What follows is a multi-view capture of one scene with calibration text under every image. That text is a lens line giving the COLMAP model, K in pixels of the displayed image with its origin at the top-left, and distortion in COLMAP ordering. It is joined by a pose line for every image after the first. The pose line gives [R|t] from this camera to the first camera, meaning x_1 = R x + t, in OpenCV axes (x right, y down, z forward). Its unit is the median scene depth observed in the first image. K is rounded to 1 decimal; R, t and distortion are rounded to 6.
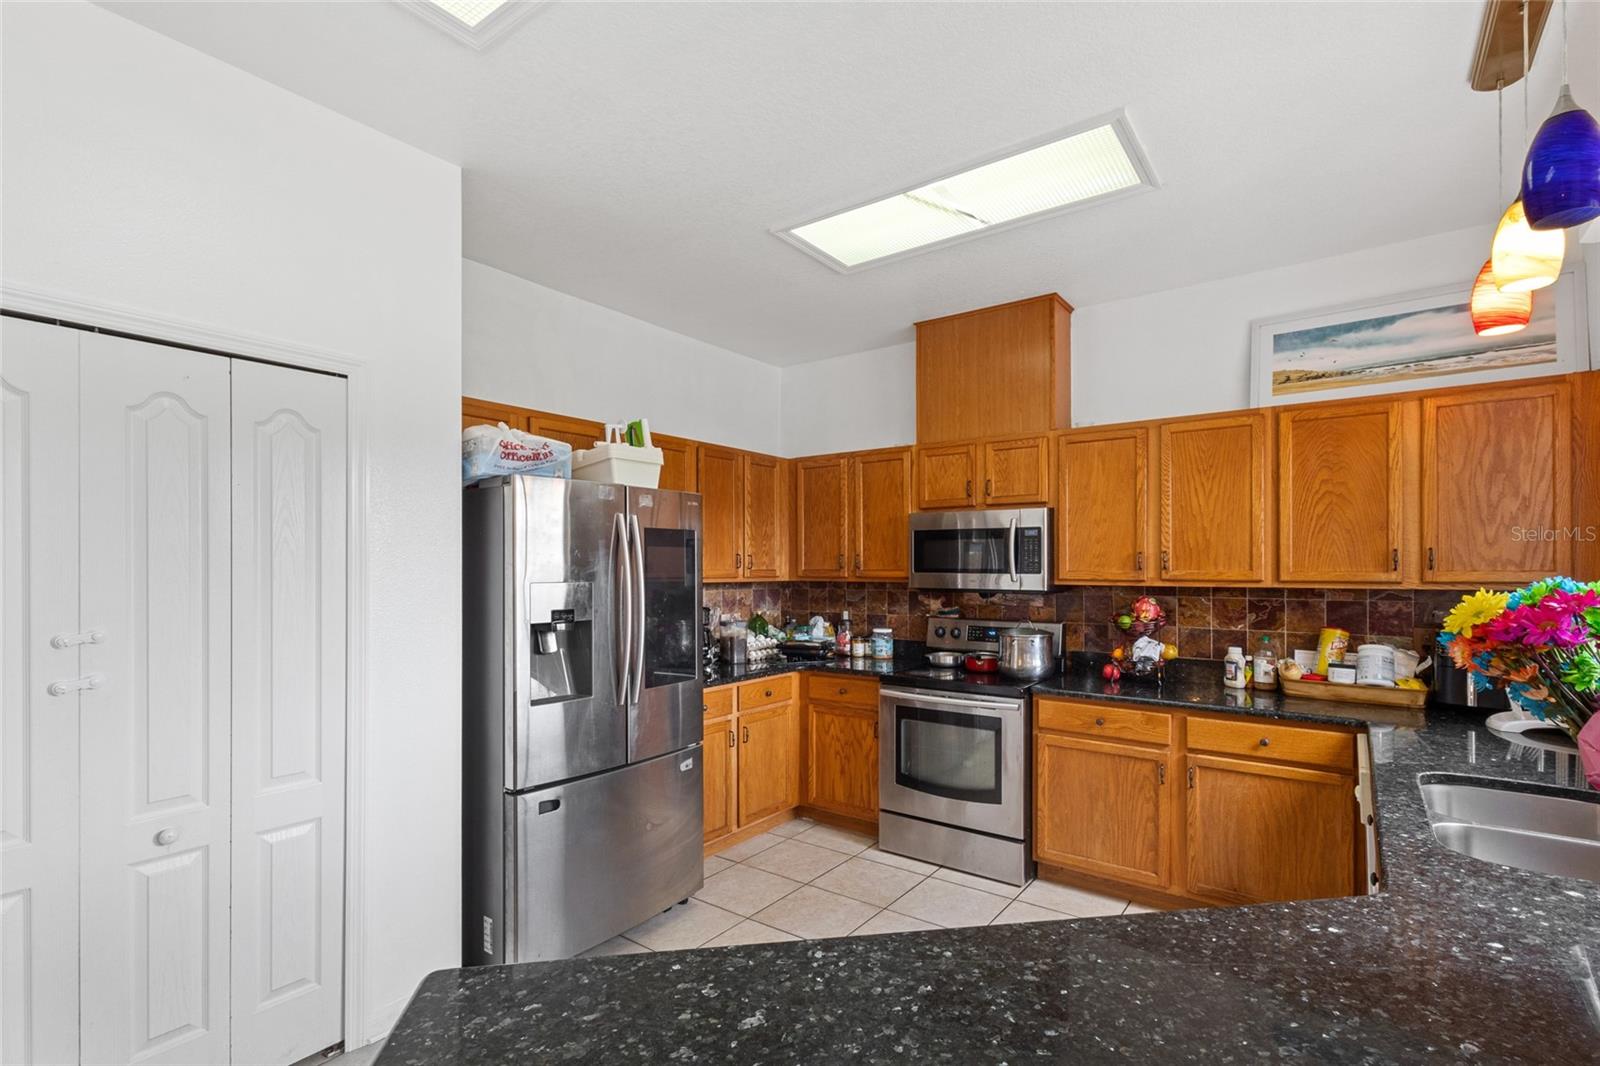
lens RADIAL K [[736.4, 0, 811.6], [0, 736.4, 566.1], [0, 0, 1]] dist [-0.003308, 0.001221]
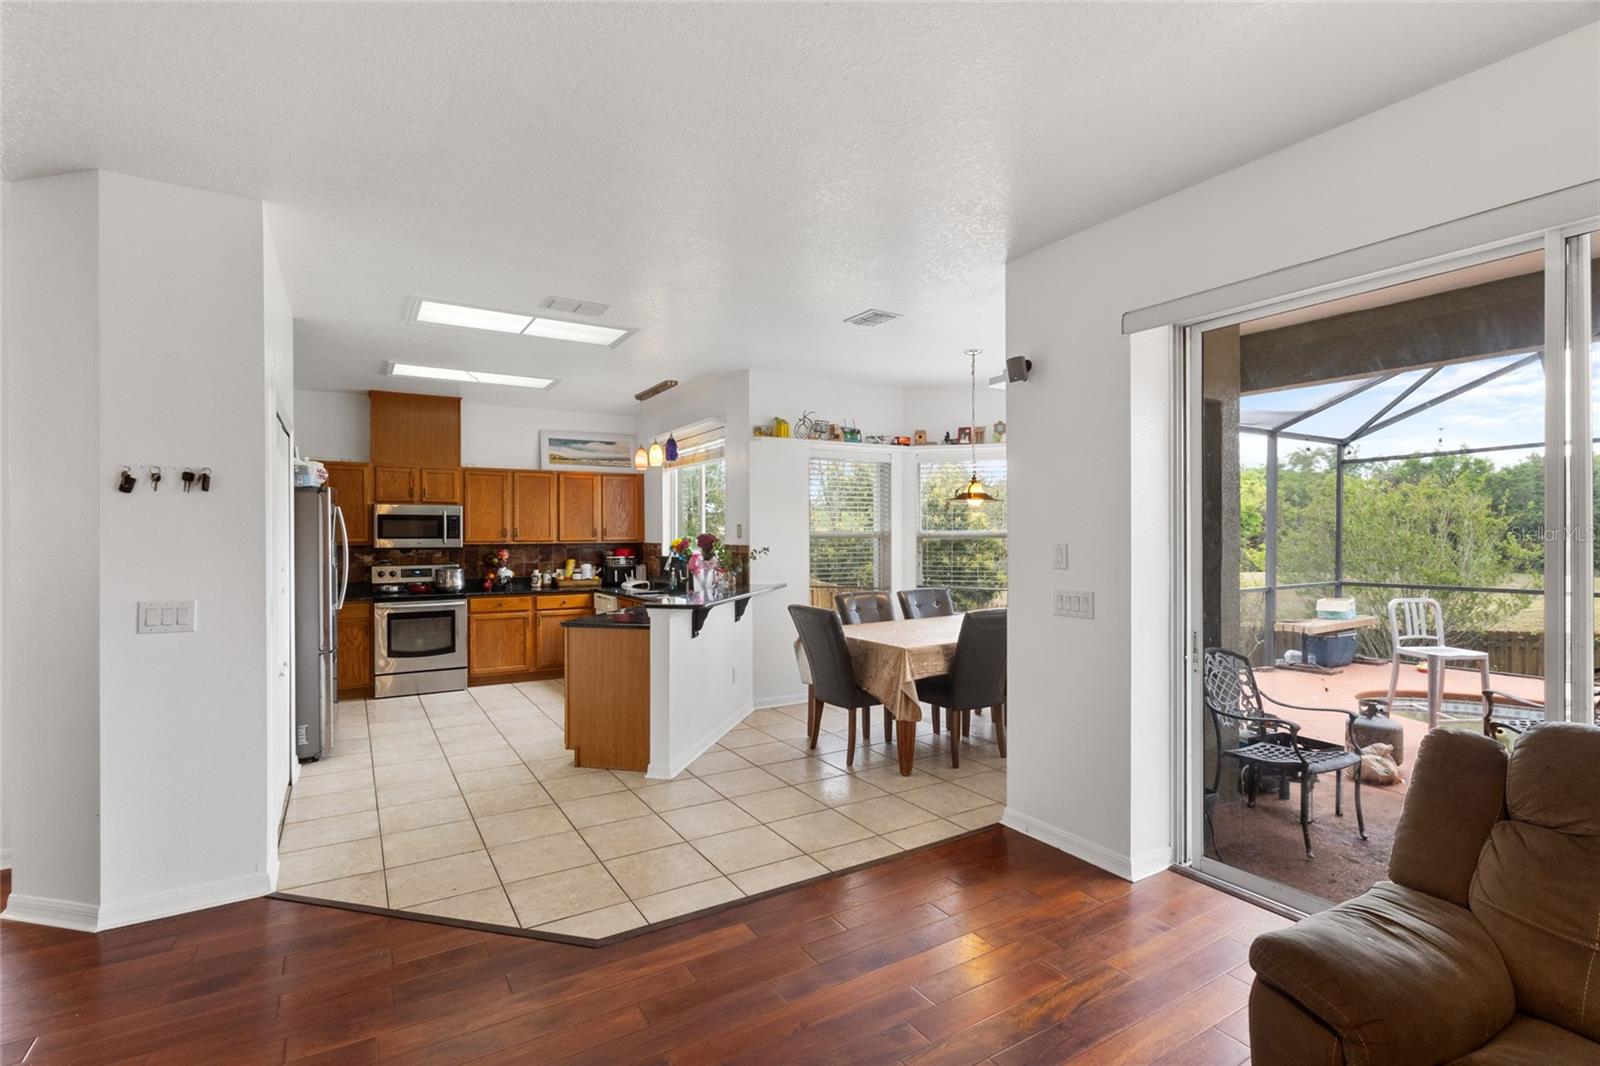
lens RADIAL K [[736.4, 0, 804.9], [0, 736.4, 538.5], [0, 0, 1]] dist [-0.003308, 0.001221]
pose [[0.356560, -0.004055, 0.934264, -1.318925], [0.003041, 0.999990, 0.003180, 0.006645], [-0.934267, 0.001707, 0.356569, -0.636146]]
